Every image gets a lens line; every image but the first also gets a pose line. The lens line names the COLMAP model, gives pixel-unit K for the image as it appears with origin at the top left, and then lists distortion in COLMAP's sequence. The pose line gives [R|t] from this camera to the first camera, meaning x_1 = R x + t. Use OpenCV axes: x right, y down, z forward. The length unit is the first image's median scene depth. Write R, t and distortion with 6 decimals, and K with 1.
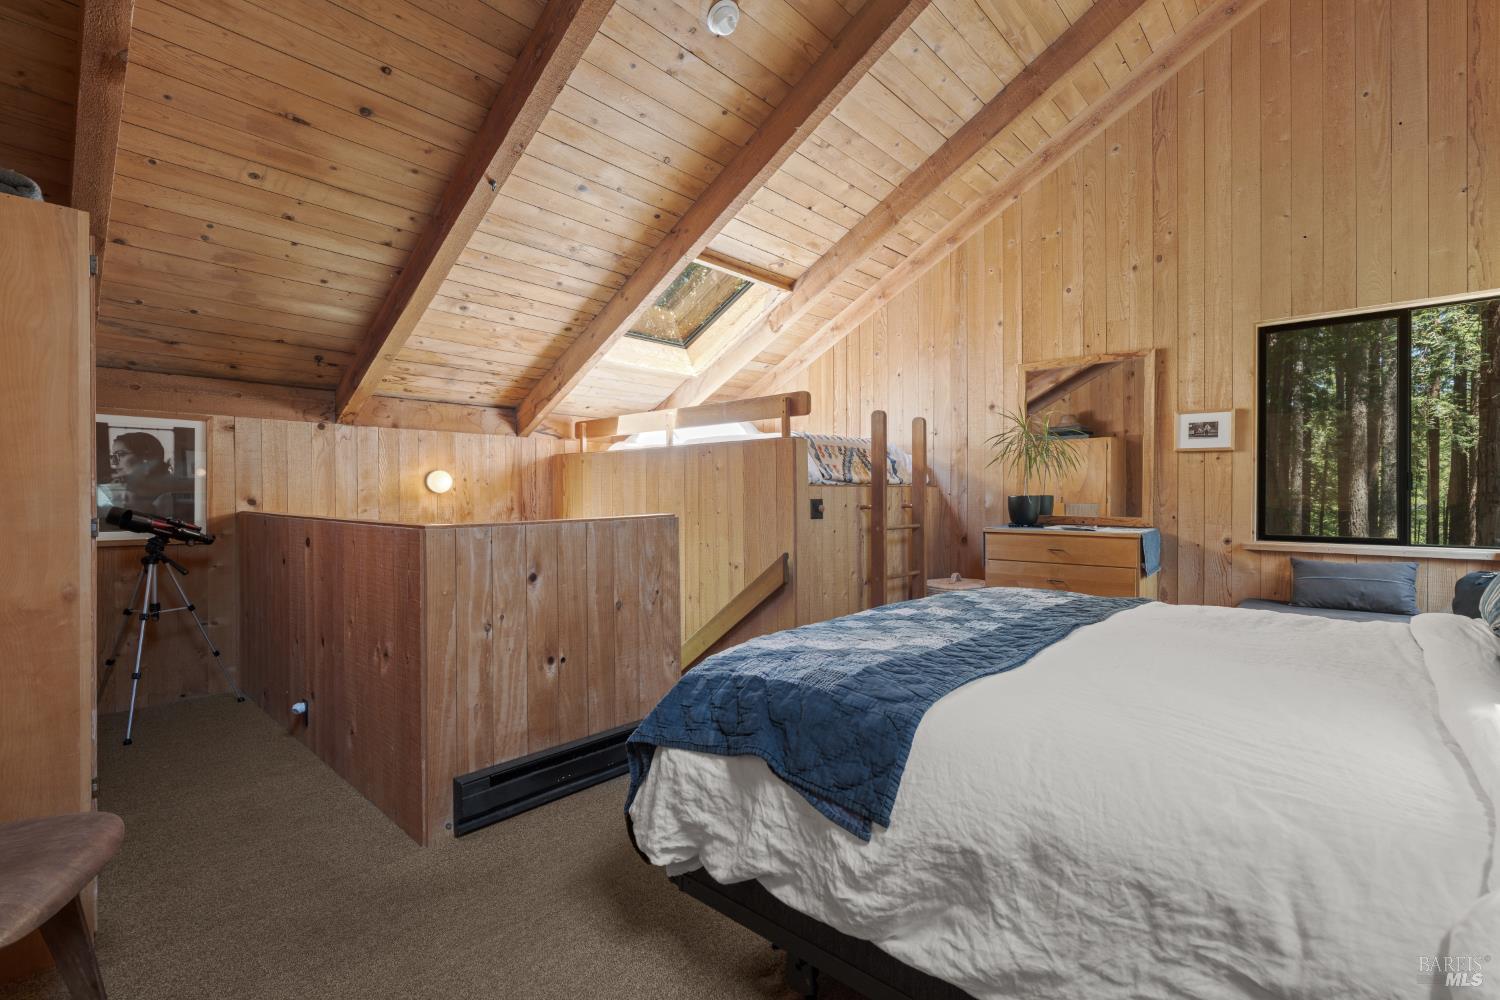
lens RADIAL K [[685.5, 0, 749.4], [0, 685.5, 498.0], [0, 0, 1]] dist [-0.004730, 0.002662]
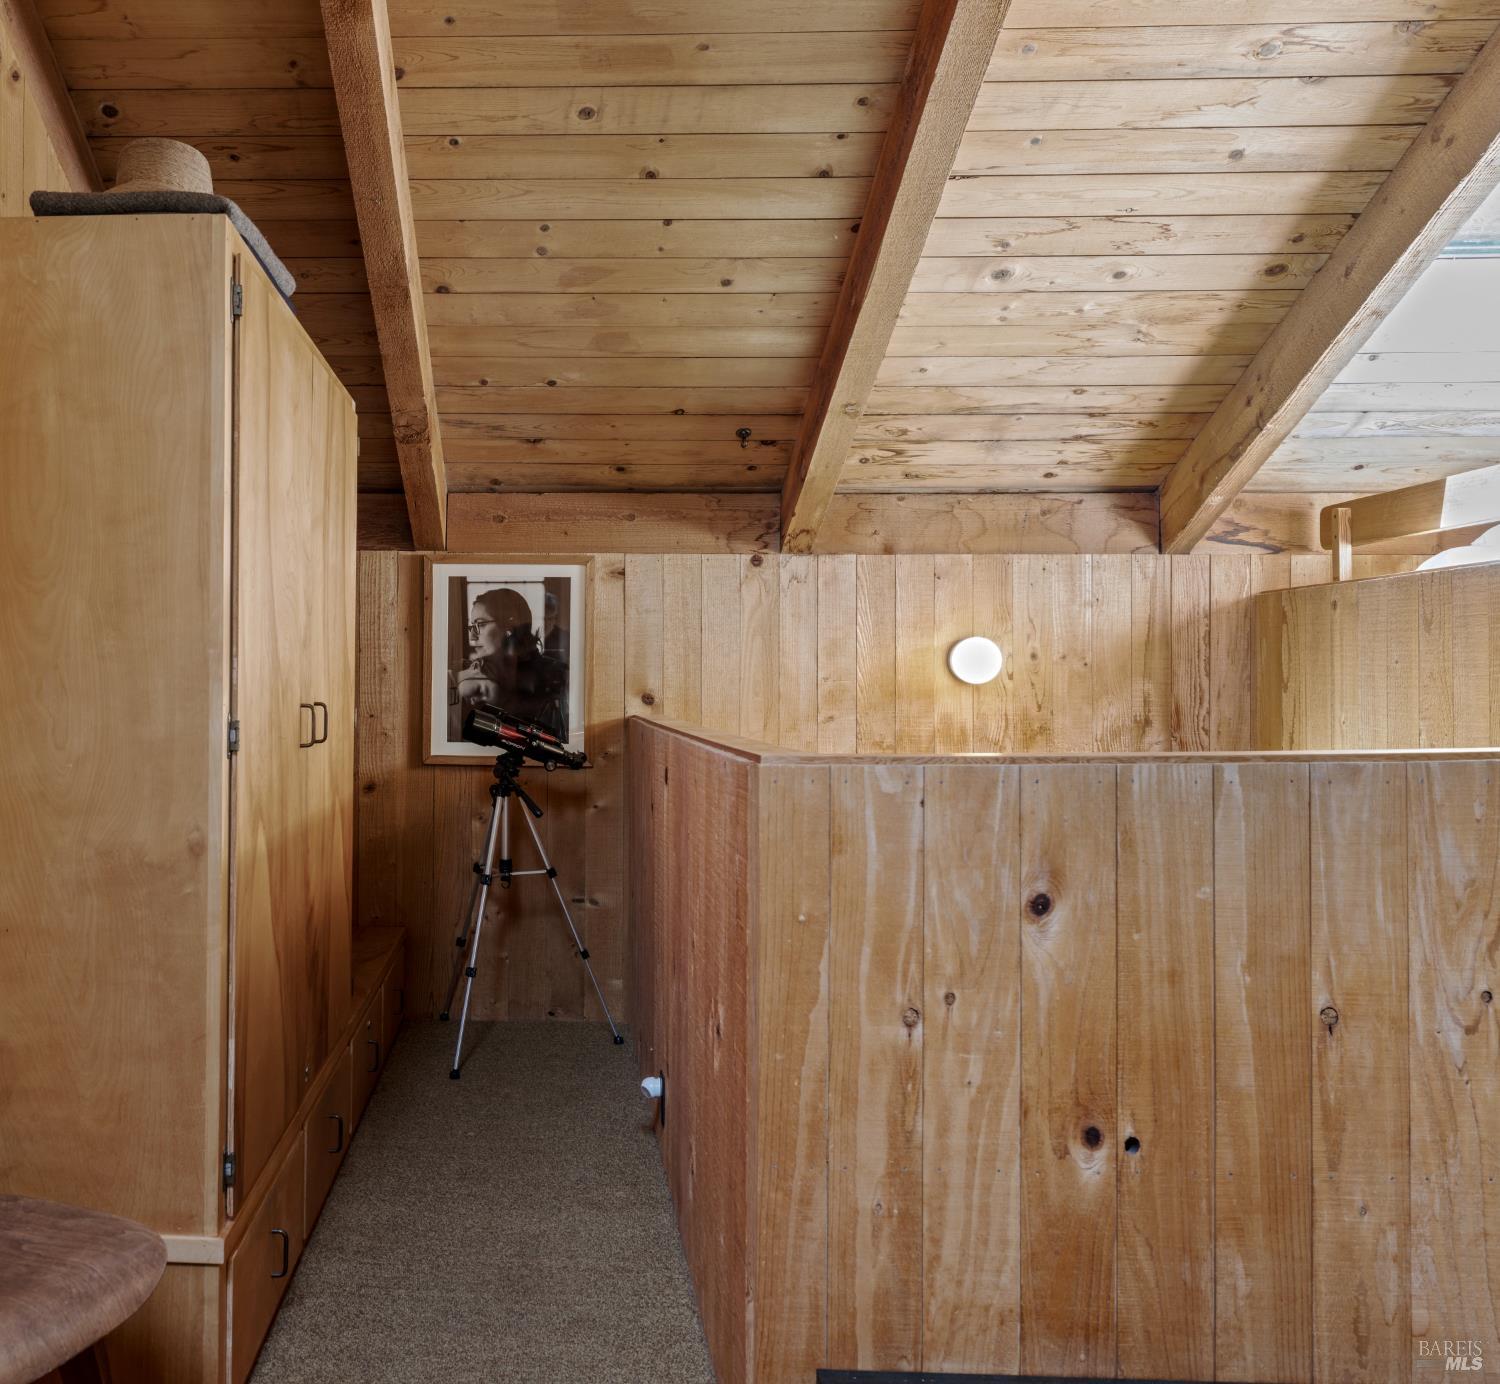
lens RADIAL K [[1113.4, 0, 750.1], [0, 1113.4, 689.2], [0, 0, 1]] dist [-0.001323, 0.001630]
pose [[0.628192, -0.000147, -0.778059, 0.058399], [-0.008621, 0.999937, -0.007149, 0.003385], [0.778011, 0.011199, 0.628151, 0.482019]]
